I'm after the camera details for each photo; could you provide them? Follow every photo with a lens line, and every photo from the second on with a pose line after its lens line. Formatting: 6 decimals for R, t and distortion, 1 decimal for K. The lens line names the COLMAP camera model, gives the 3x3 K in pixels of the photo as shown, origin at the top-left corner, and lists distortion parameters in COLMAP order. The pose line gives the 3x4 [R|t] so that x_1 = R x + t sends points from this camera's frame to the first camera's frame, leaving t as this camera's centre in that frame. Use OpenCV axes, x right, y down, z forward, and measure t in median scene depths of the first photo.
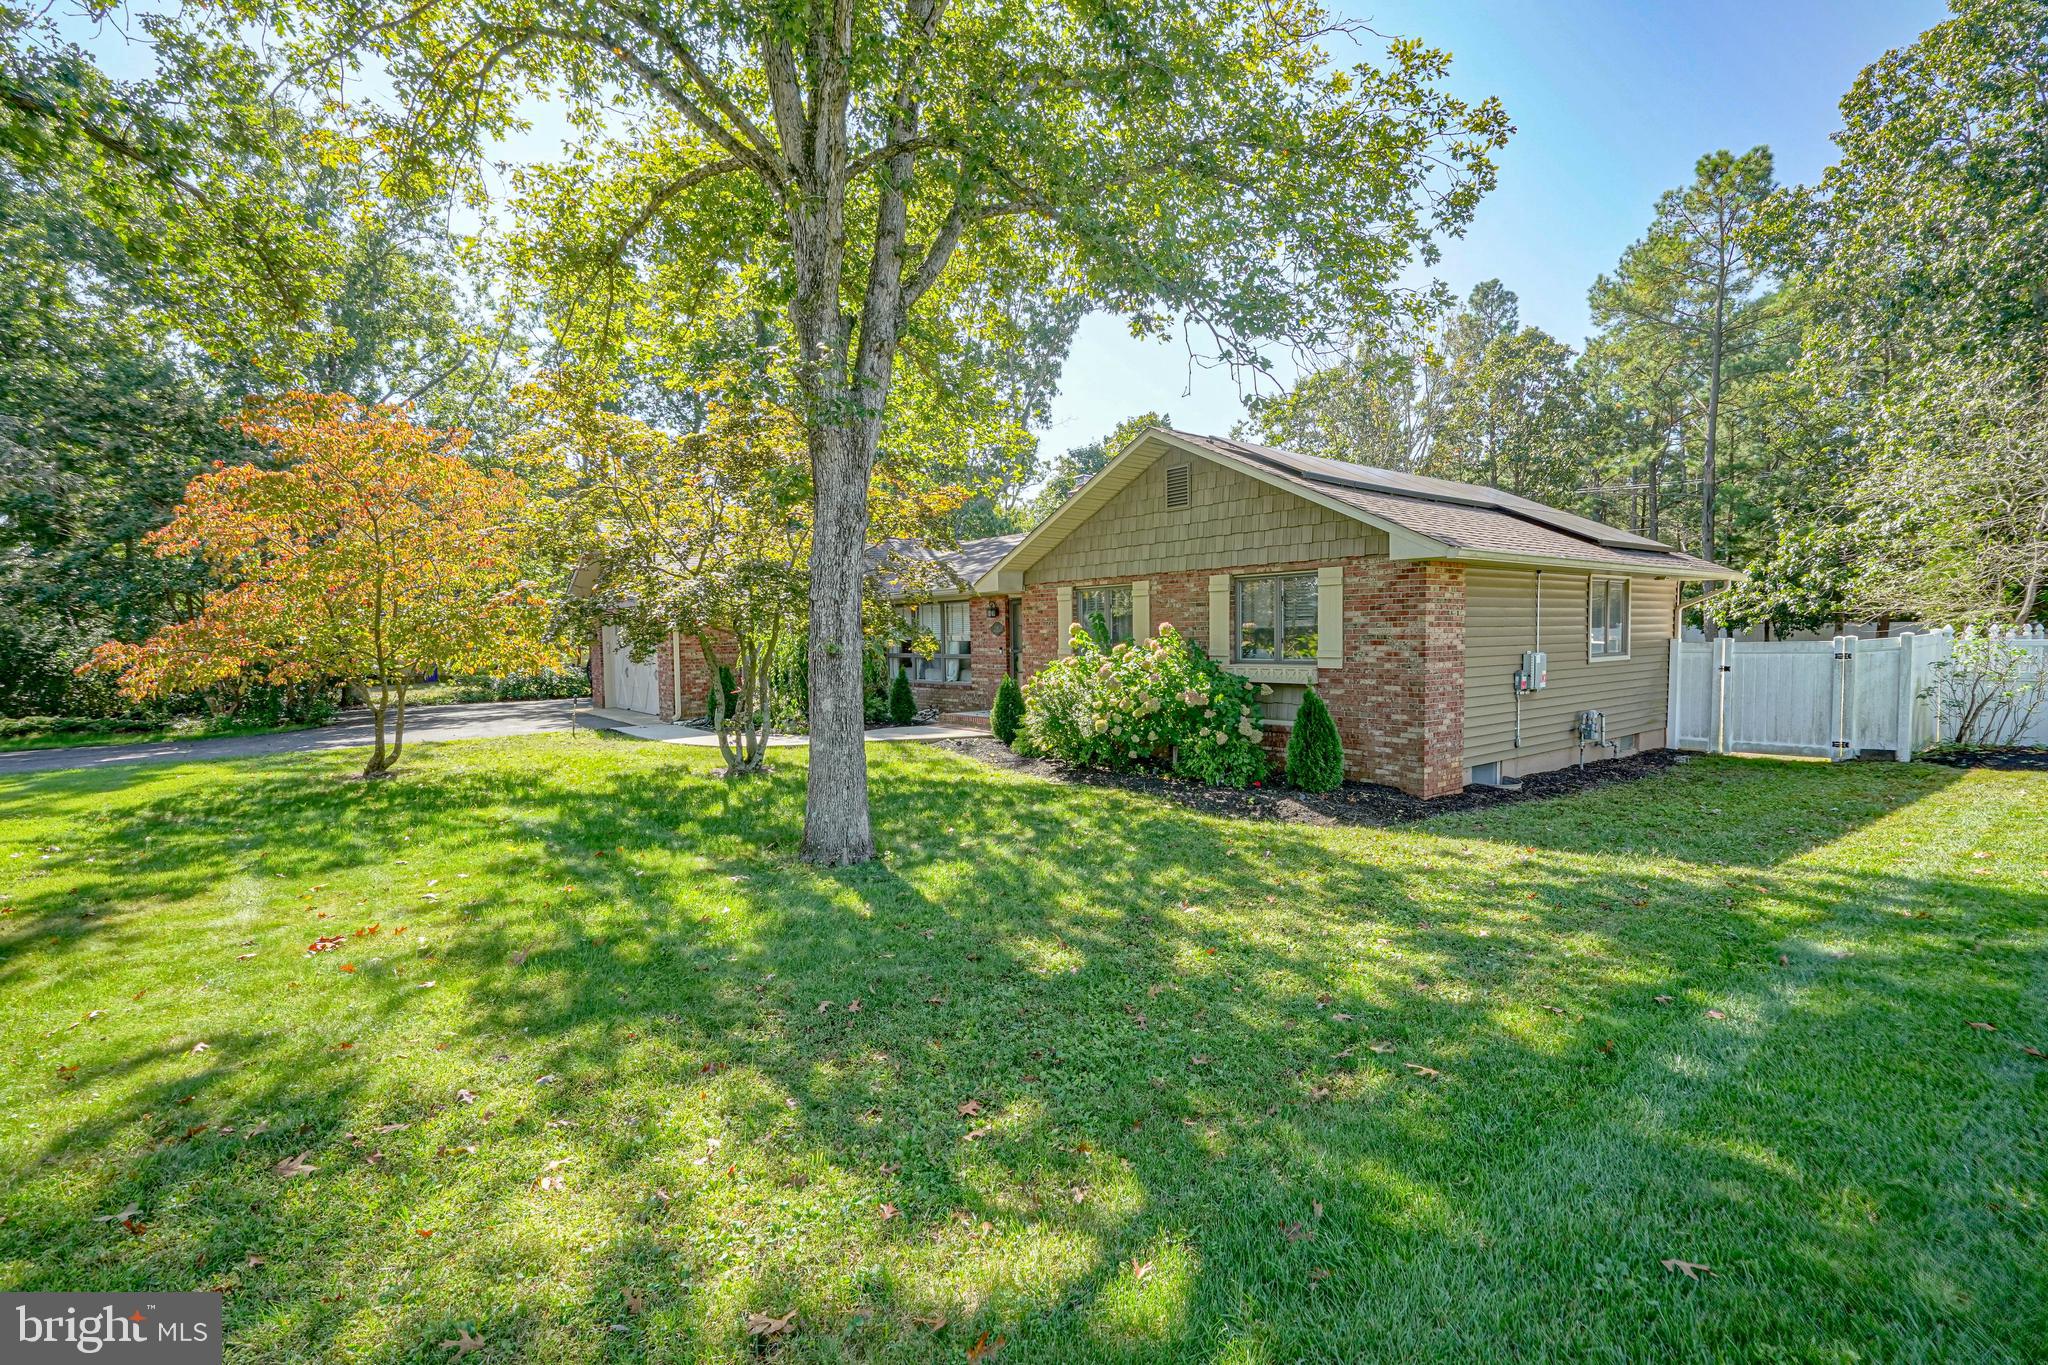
lens RADIAL K [[964.7, 0, 1025.7], [0, 964.7, 679.6], [0, 0, 1]] dist [0.002190, 0.003441]
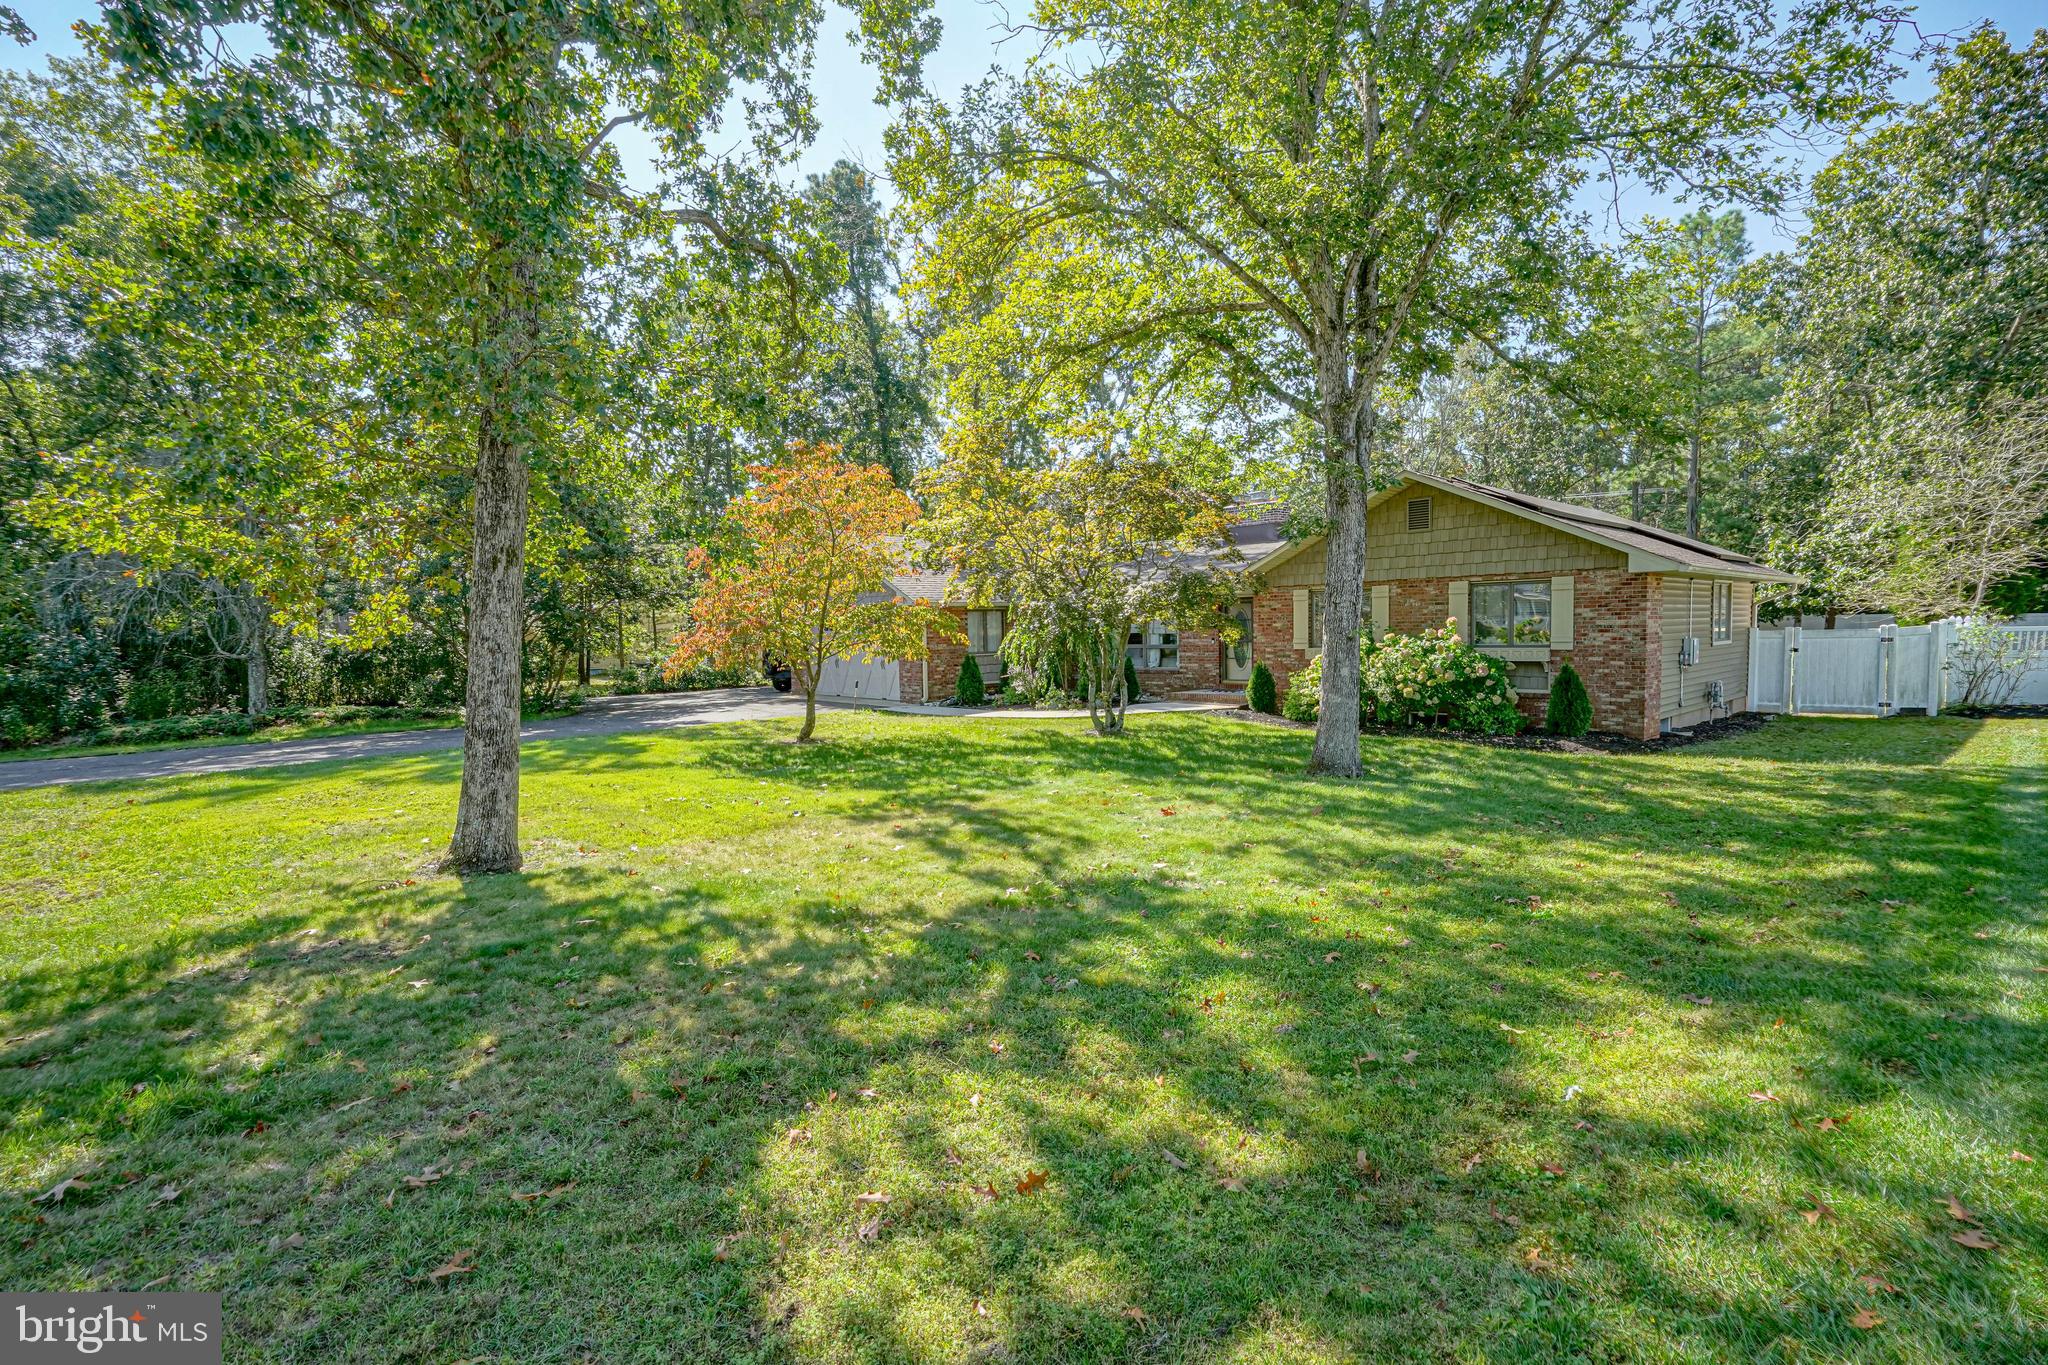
lens RADIAL K [[964.7, 0, 1019.3], [0, 964.7, 682.9], [0, 0, 1]] dist [0.002190, 0.003441]
pose [[0.997502, -0.009374, 0.070016, -0.278499], [0.008890, 0.999934, 0.007222, 0.009484], [-0.070079, -0.006582, 0.997520, -0.162333]]
